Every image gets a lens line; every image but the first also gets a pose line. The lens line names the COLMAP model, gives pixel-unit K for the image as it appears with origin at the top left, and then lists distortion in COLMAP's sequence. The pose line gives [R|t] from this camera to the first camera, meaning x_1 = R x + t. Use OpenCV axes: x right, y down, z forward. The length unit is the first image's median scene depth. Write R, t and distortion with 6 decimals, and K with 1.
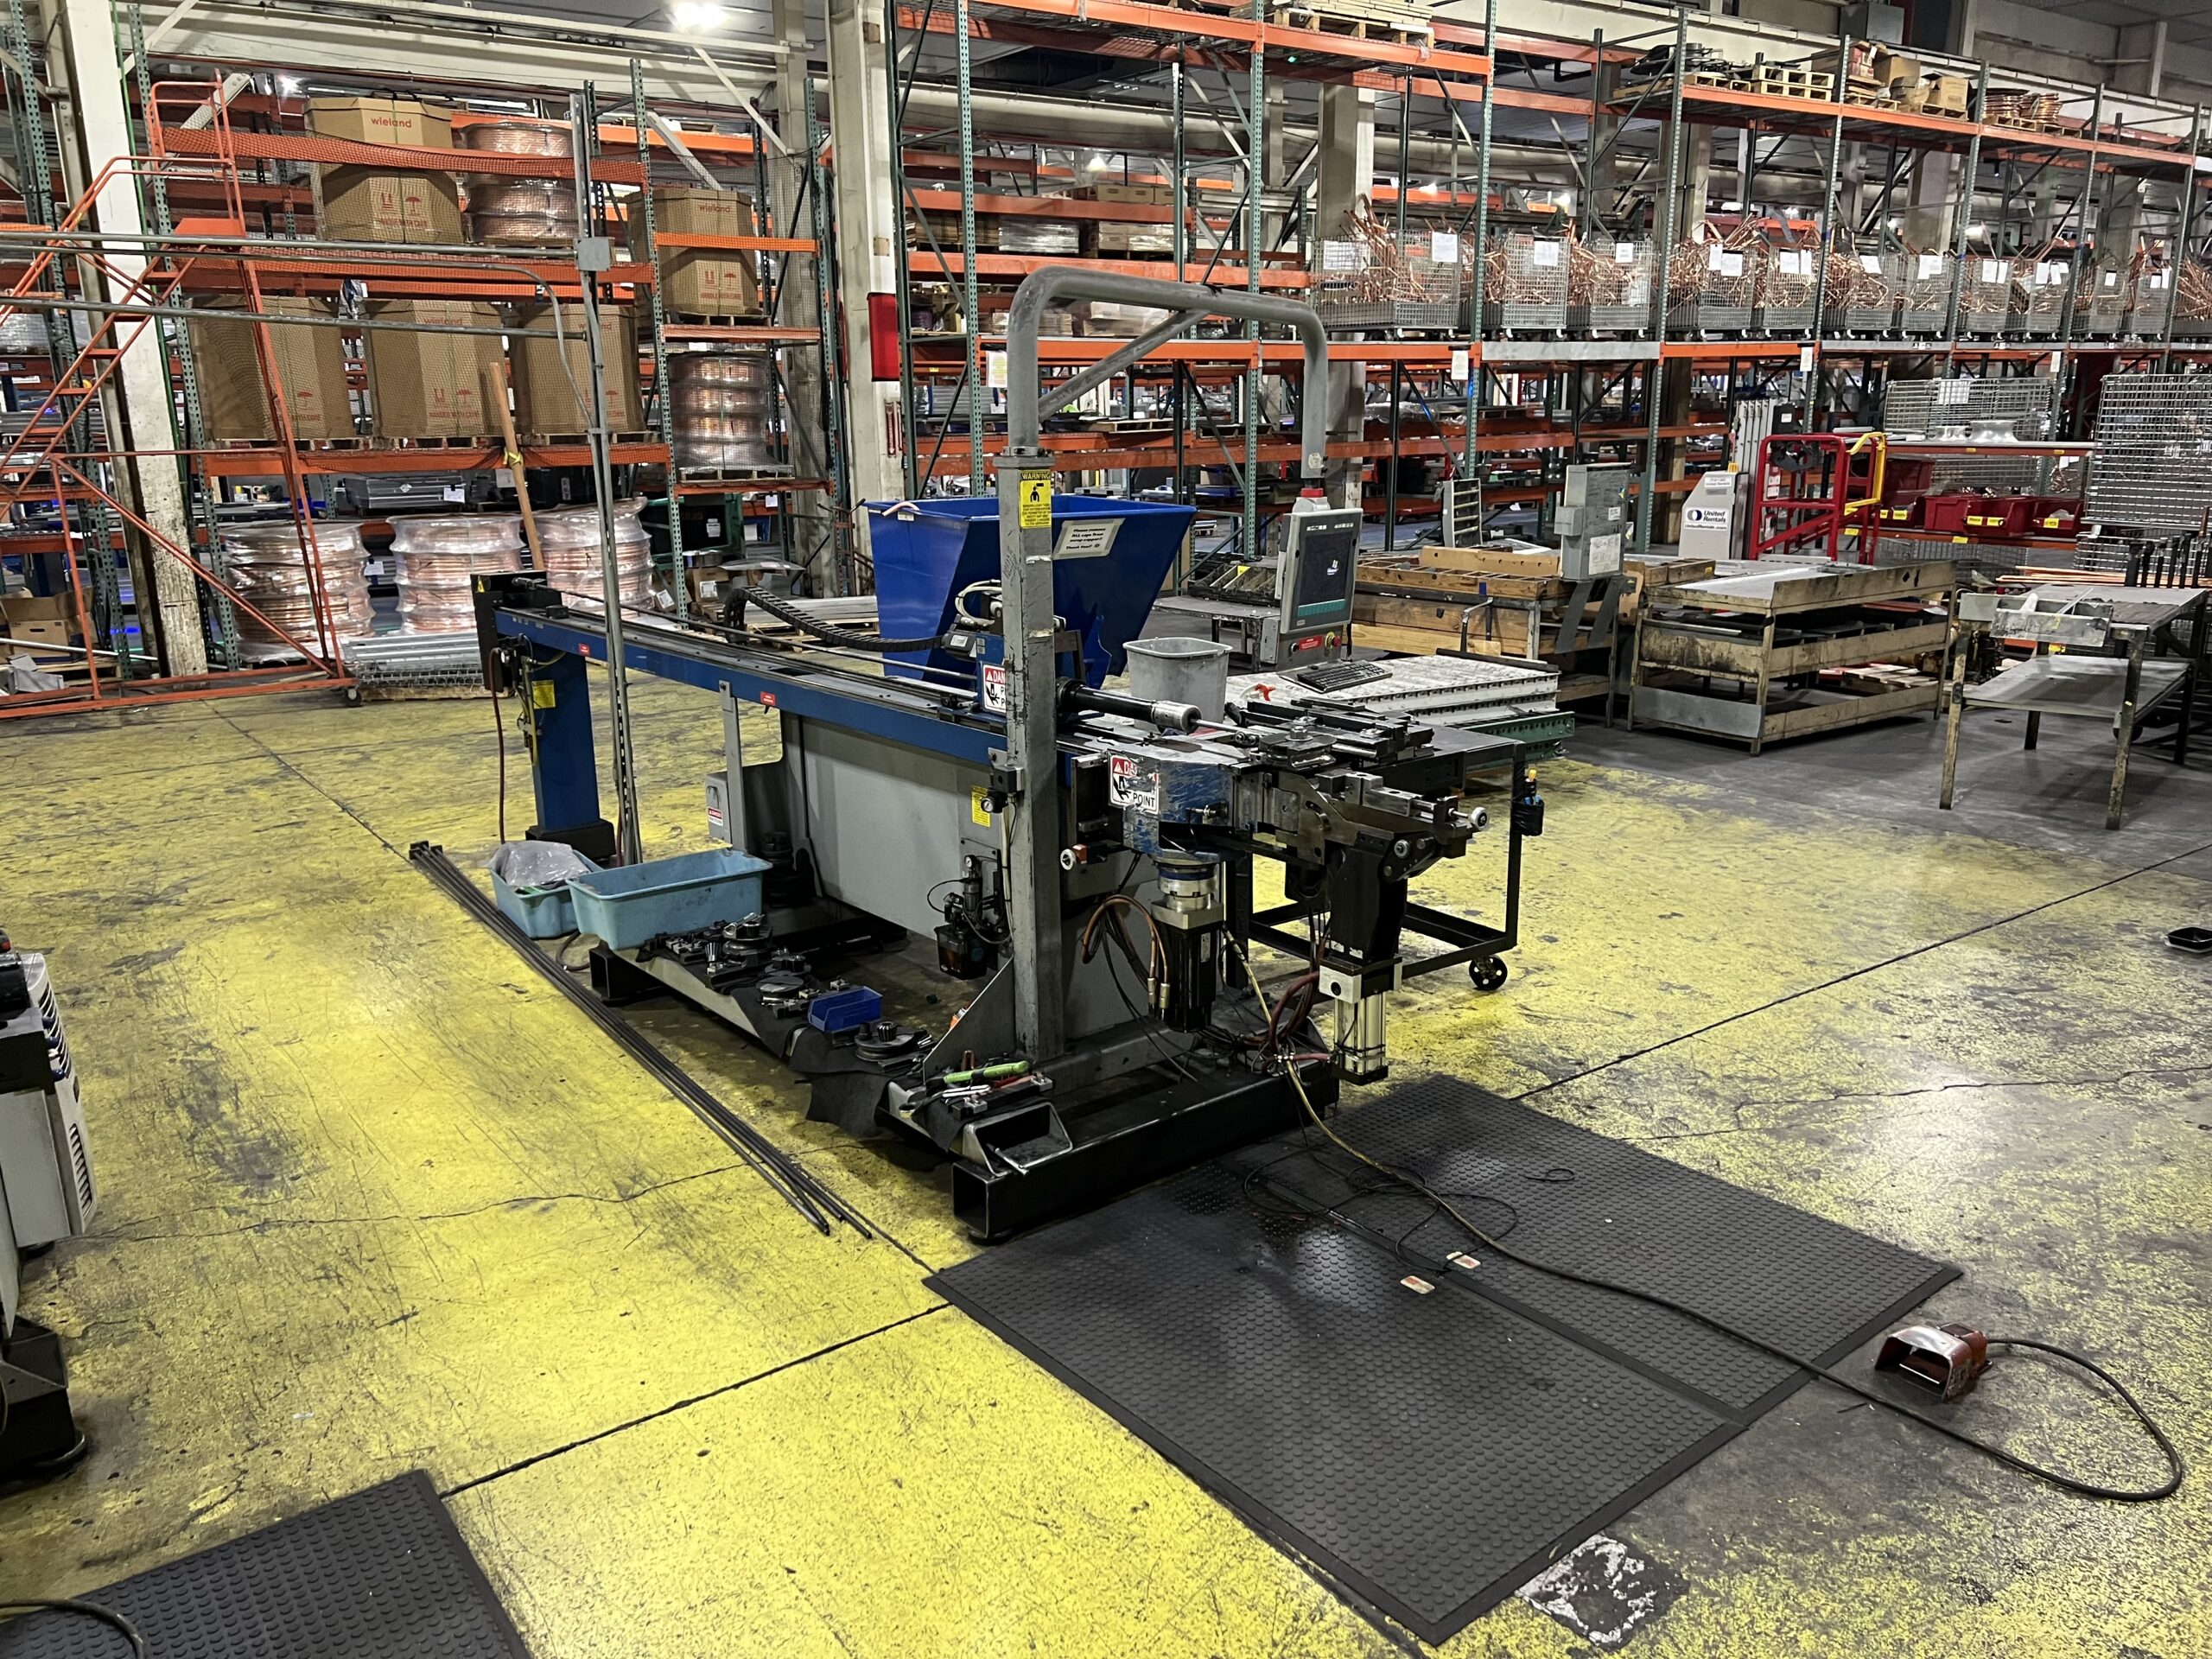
lens RADIAL K [[1667.5, 0, 1105.4], [0, 1667.5, 824.4], [0, 0, 1]] dist [0.061618, -0.069773]
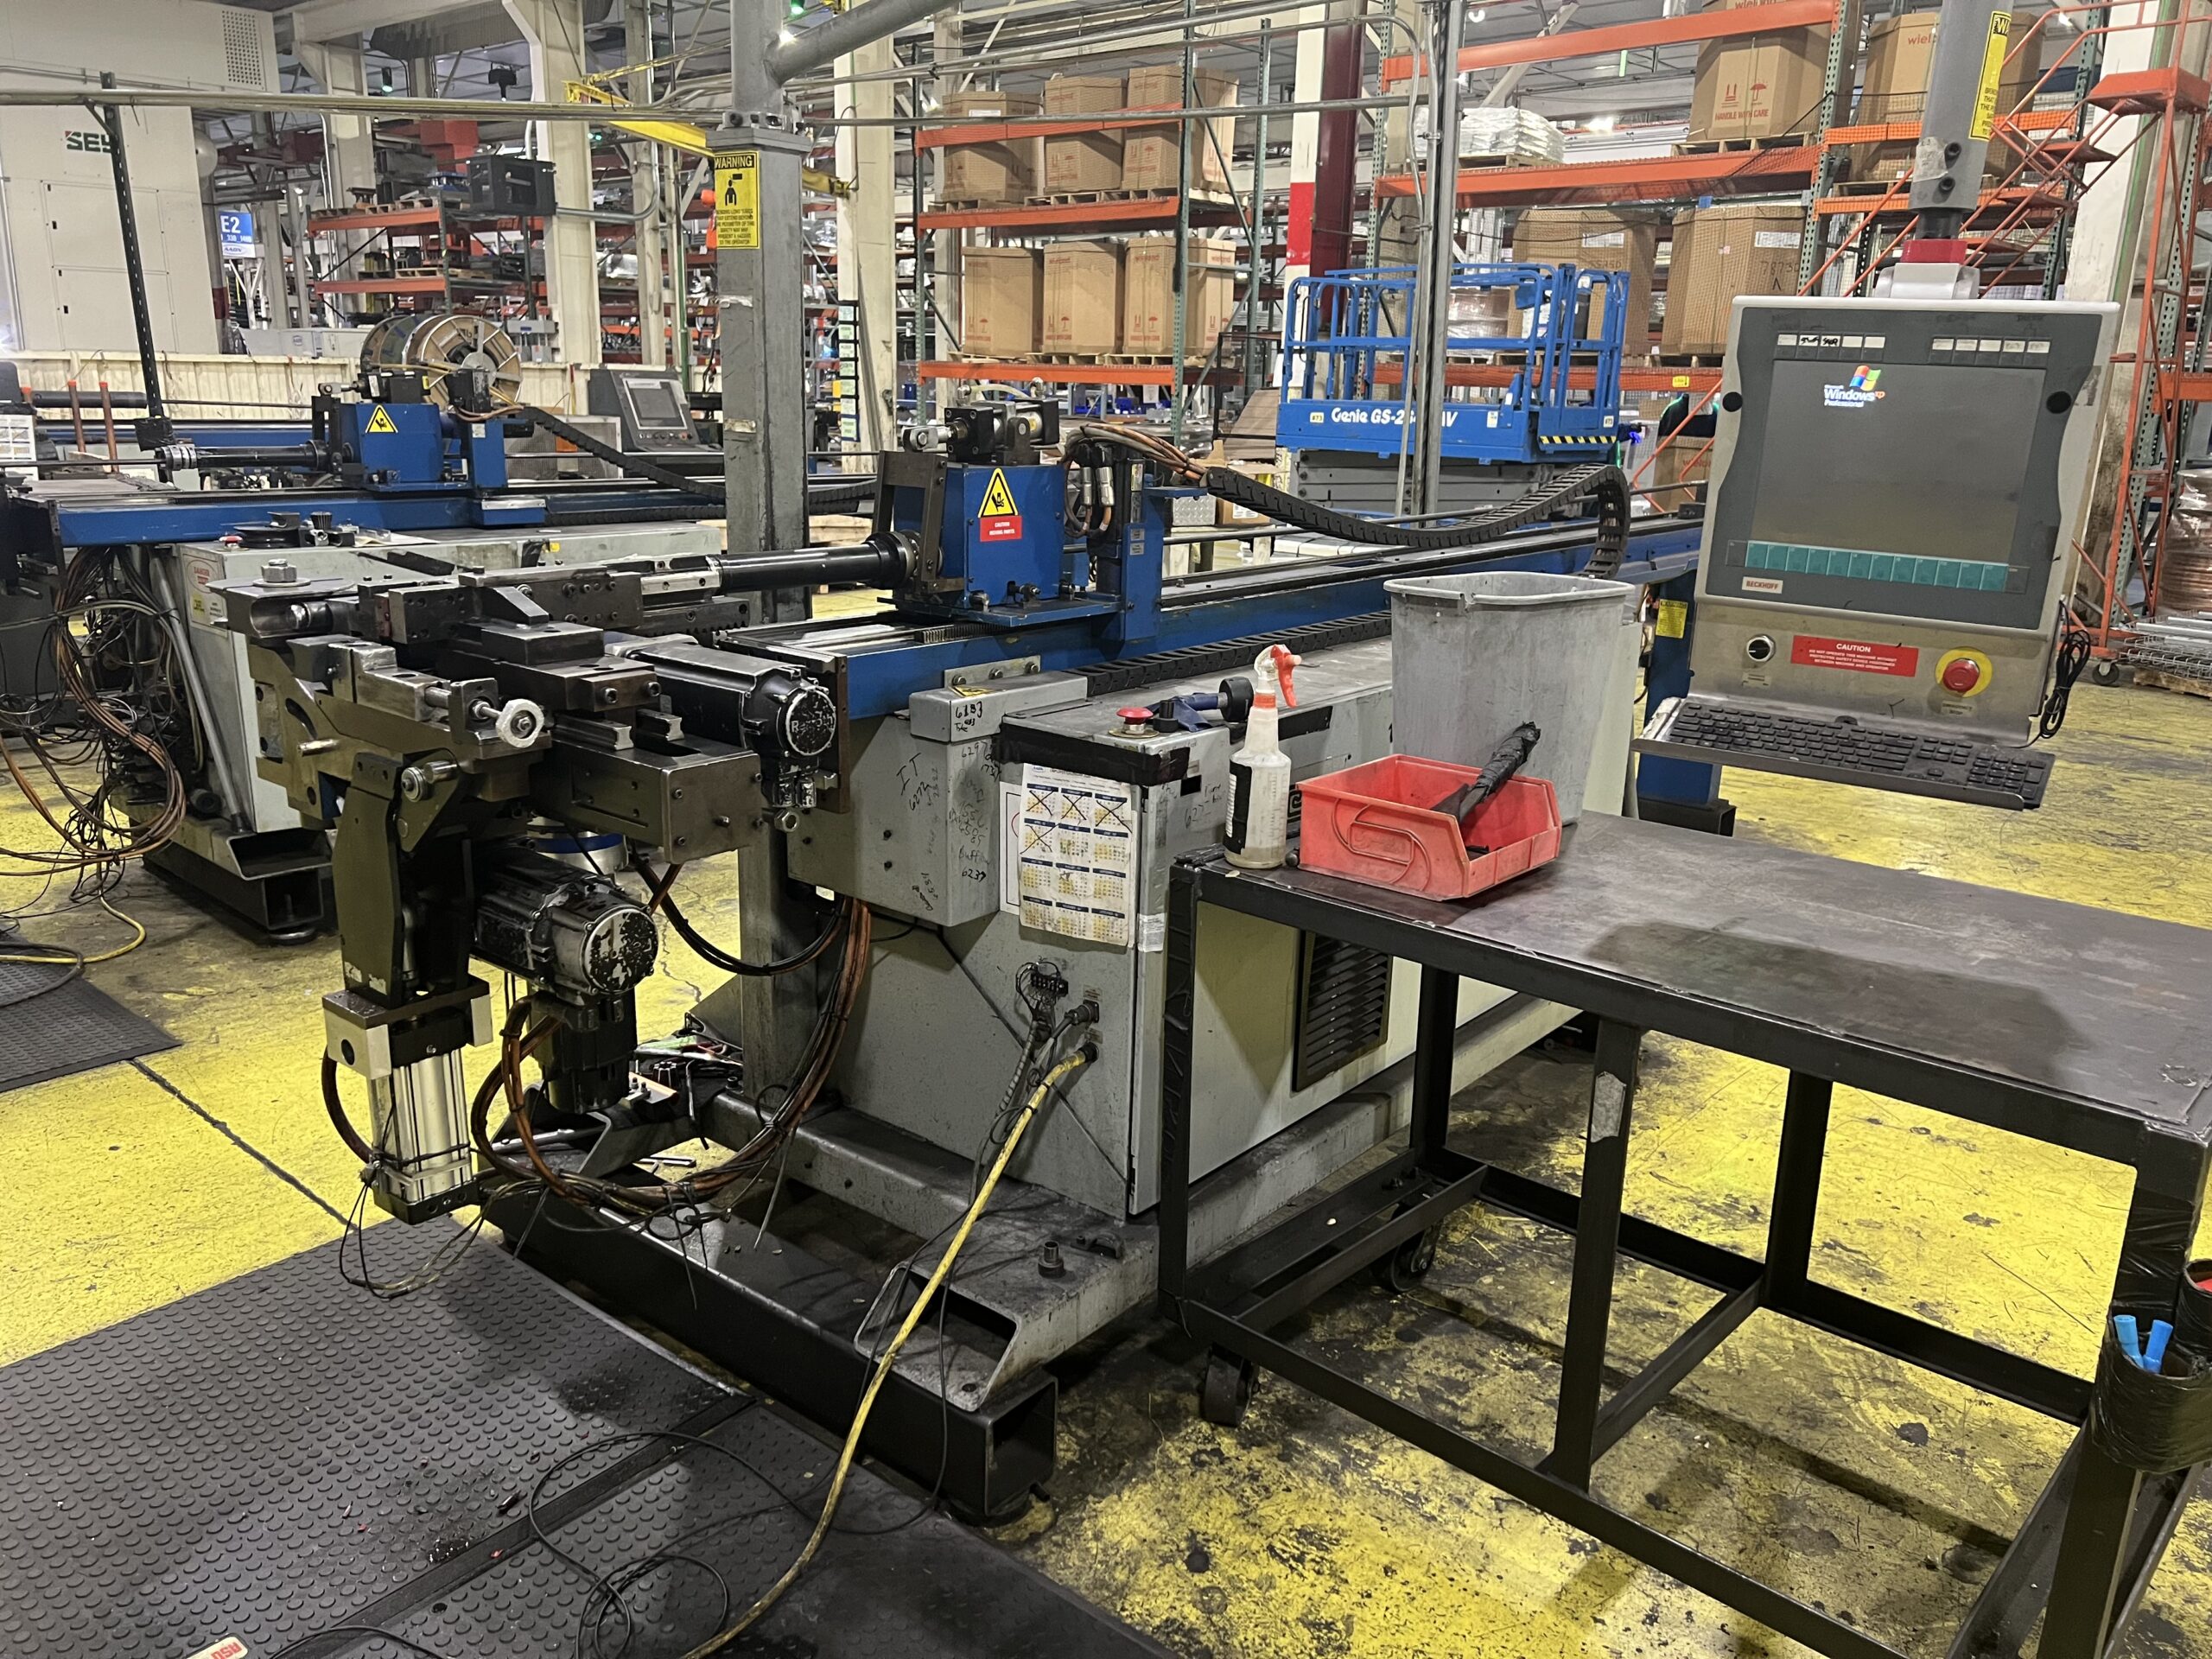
lens RADIAL K [[1663.1, 0, 1106.0], [0, 1663.1, 829.5], [0, 0, 1]] dist [0.064801, -0.058927]
pose [[0.201894, 0.277062, -0.939401, 0.473280], [-0.268619, 0.938037, 0.218929, -0.112830], [0.941851, 0.208140, 0.263808, 0.762223]]
